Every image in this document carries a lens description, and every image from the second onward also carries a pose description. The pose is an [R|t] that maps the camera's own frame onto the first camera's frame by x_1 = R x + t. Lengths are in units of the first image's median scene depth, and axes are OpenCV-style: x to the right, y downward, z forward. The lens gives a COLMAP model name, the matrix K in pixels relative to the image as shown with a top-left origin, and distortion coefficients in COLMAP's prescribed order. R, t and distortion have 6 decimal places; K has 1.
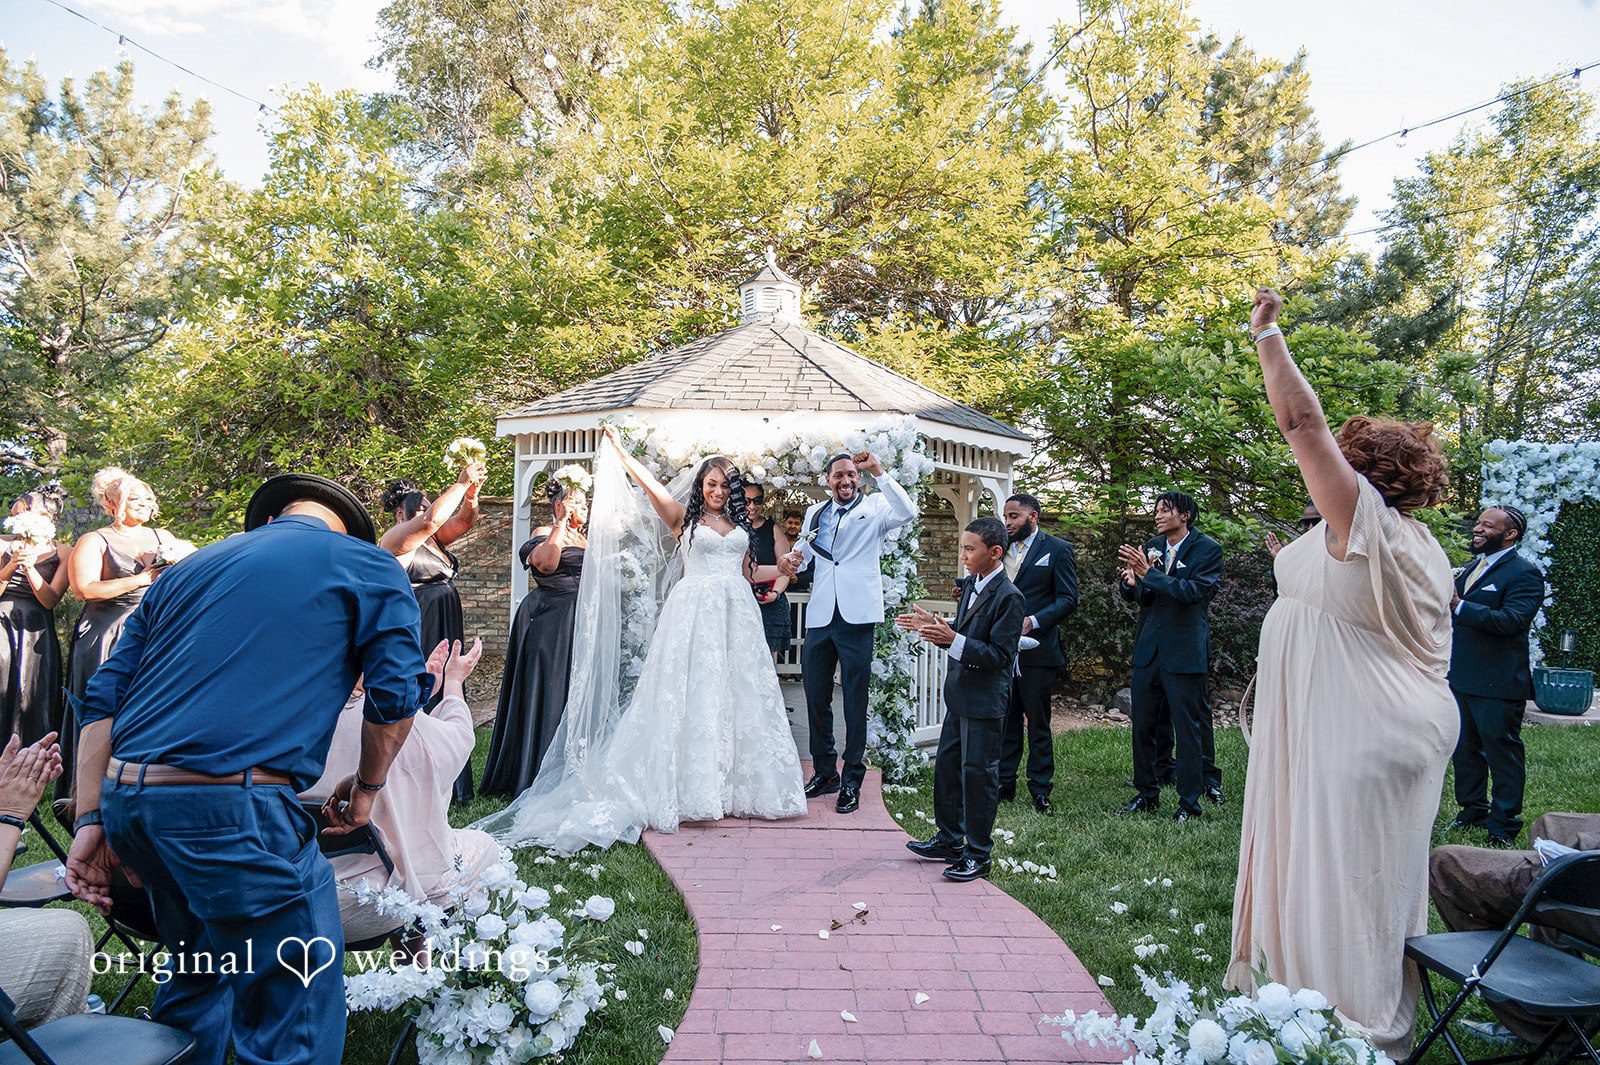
lens RADIAL K [[1035.0, 0, 787.6], [0, 1035.0, 534.7], [0, 0, 1]] dist [0.005990, 0.001270]
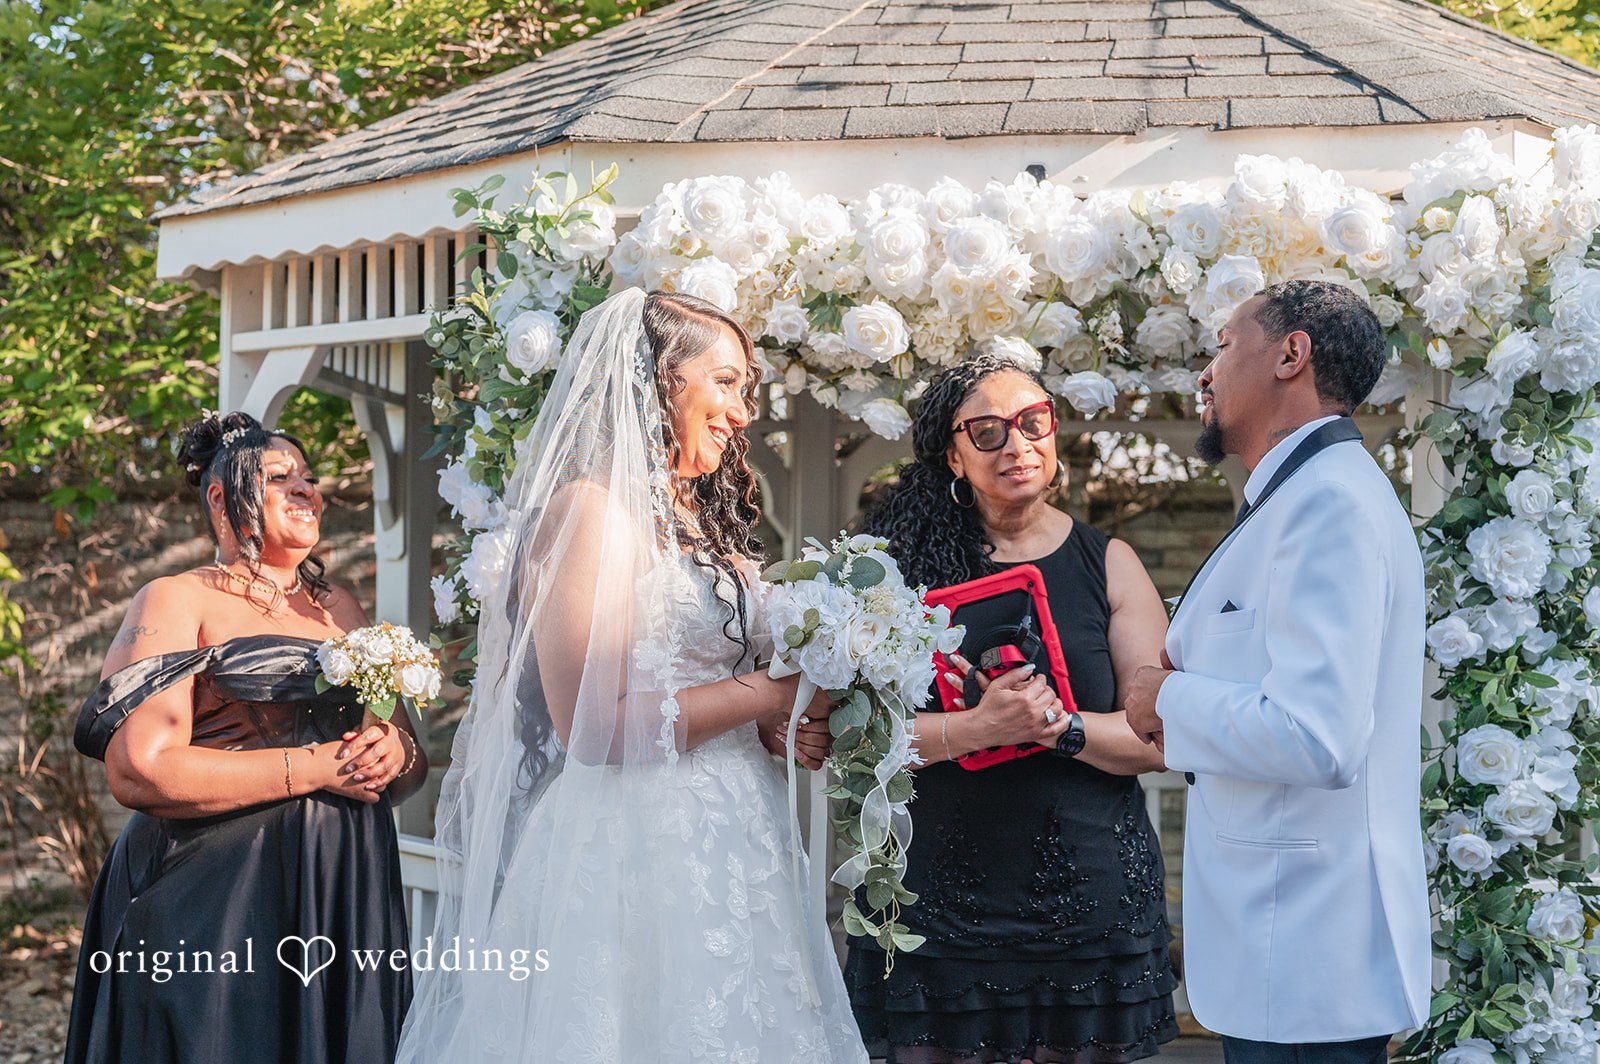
lens RADIAL K [[2634.4, 0, 769.0], [0, 2634.4, 477.7], [0, 0, 1]] dist [0.005340, 0.000000]
pose [[0.992341, -0.022566, -0.121452, -0.006383], [0.018377, 0.999201, -0.035500, -0.003655], [0.122156, 0.032996, 0.991962, 0.230229]]
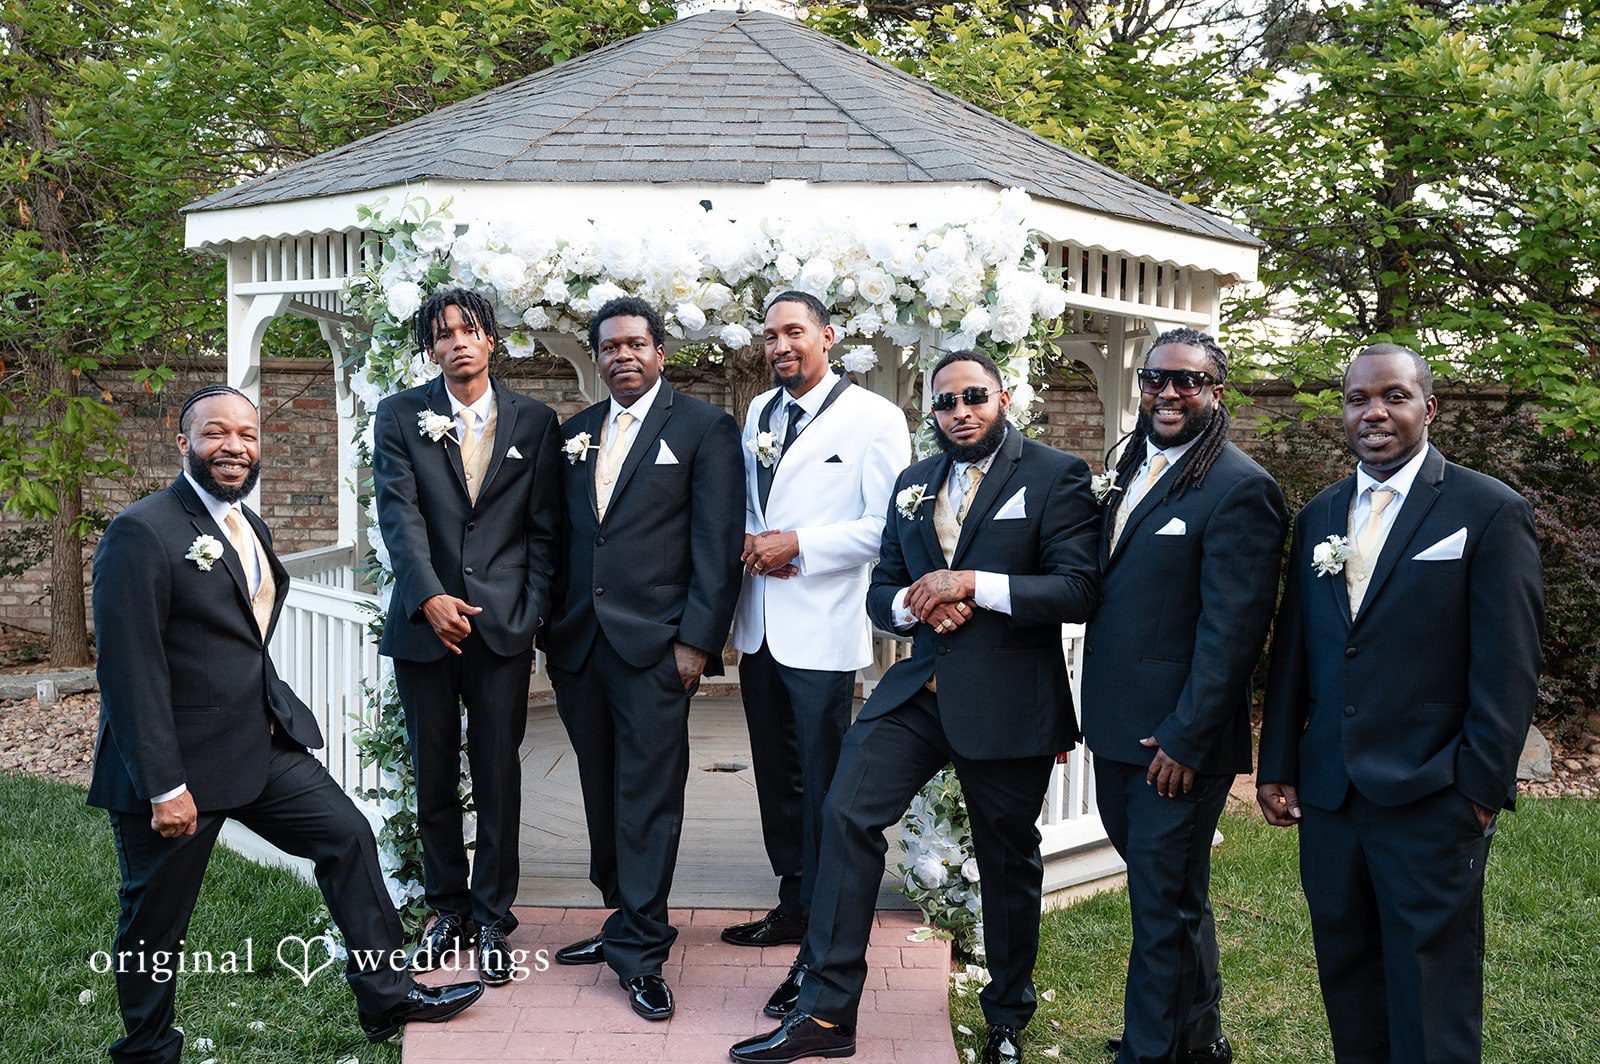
lens RADIAL K [[1599.3, 0, 786.0], [0, 1599.3, 539.0], [0, 0, 1]] dist [0.003556, 0.000000]
pose [[0.999745, -0.004552, -0.022132, 0.024296], [0.006351, 0.996619, 0.081920, -0.014571], [0.021685, -0.082040, 0.996393, 0.208551]]
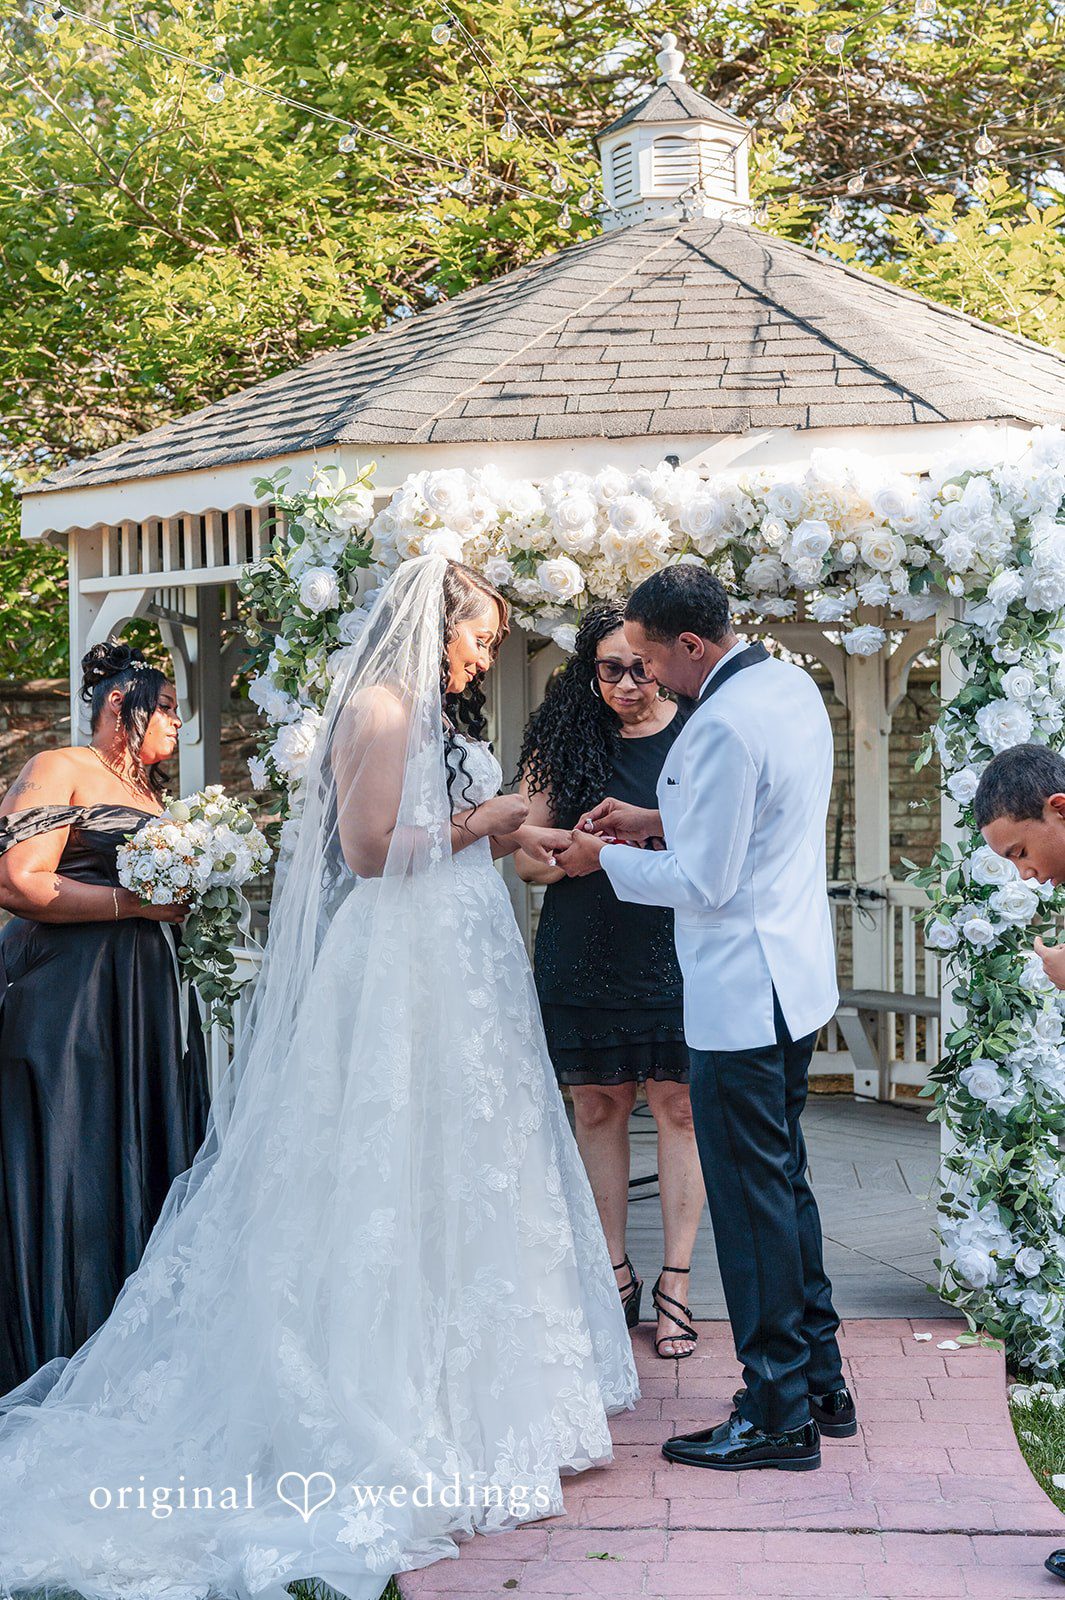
lens RADIAL K [[2282.4, 0, 524.0], [0, 2282.4, 795.7], [0, 0, 1]] dist [0.001399, 0.000000]
pose [[0.994737, -0.038108, -0.095107, 0.000432], [0.040540, 0.998895, 0.023773, -0.005279], [0.094096, -0.027503, 0.995183, 0.103194]]
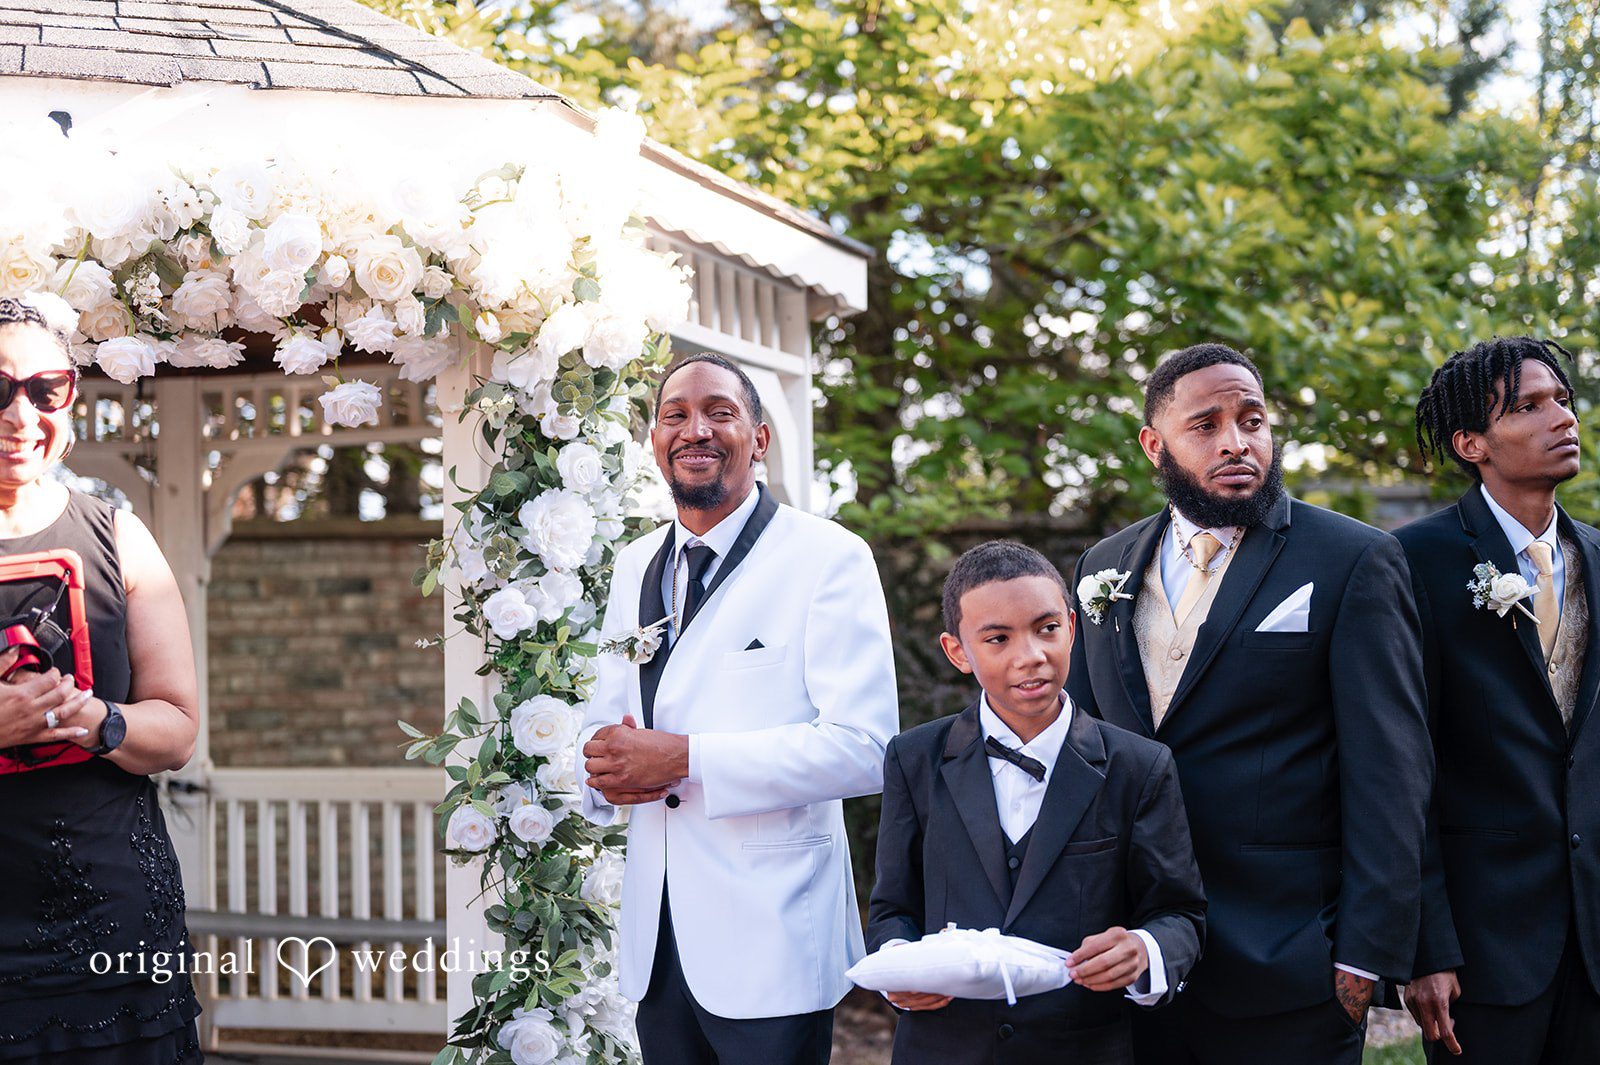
lens RADIAL K [[2282.4, 0, 785.6], [0, 2282.4, 529.6], [0, 0, 1]] dist [0.001399, 0.000000]
pose [[0.923883, -0.034282, 0.381137, -0.058387], [0.047134, 0.998590, -0.024433, 0.010036], [-0.379762, 0.040538, 0.924196, 0.328654]]
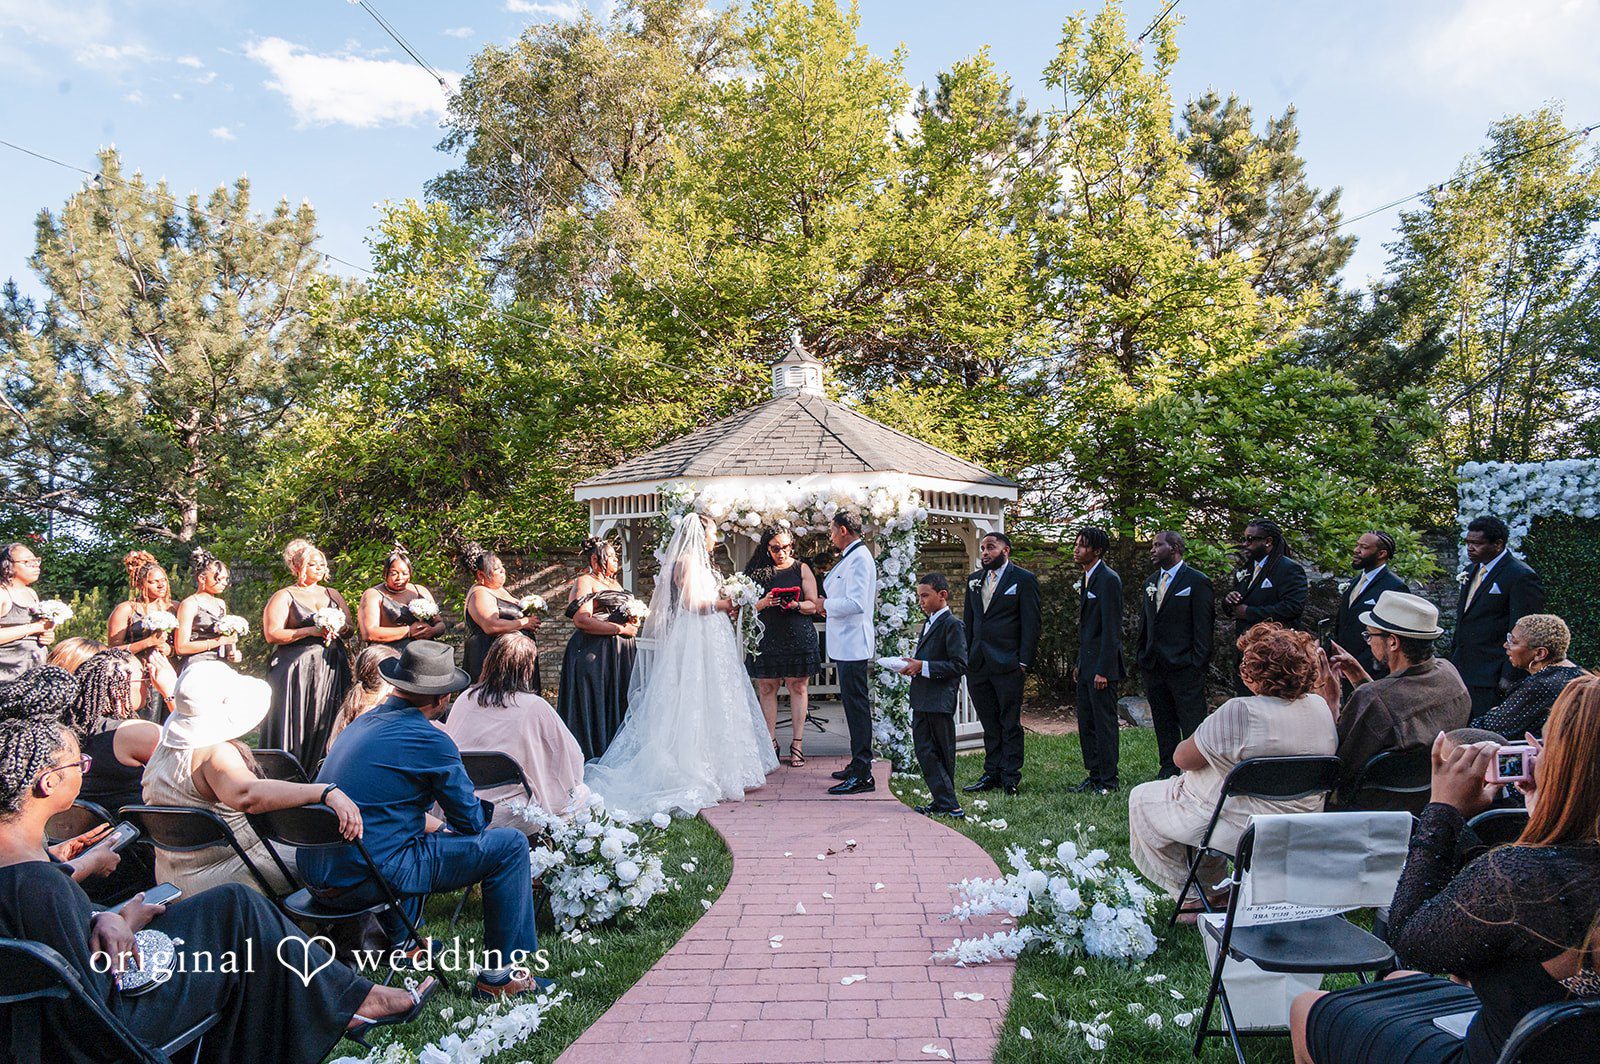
lens RADIAL K [[1035.0, 0, 778.6], [0, 1035.0, 539.2], [0, 0, 1]] dist [0.005990, 0.001270]
pose [[0.996673, -0.038167, -0.072021, 0.042672], [0.035928, 0.998837, -0.032141, -0.001869], [0.073164, 0.029446, 0.996885, -0.190845]]
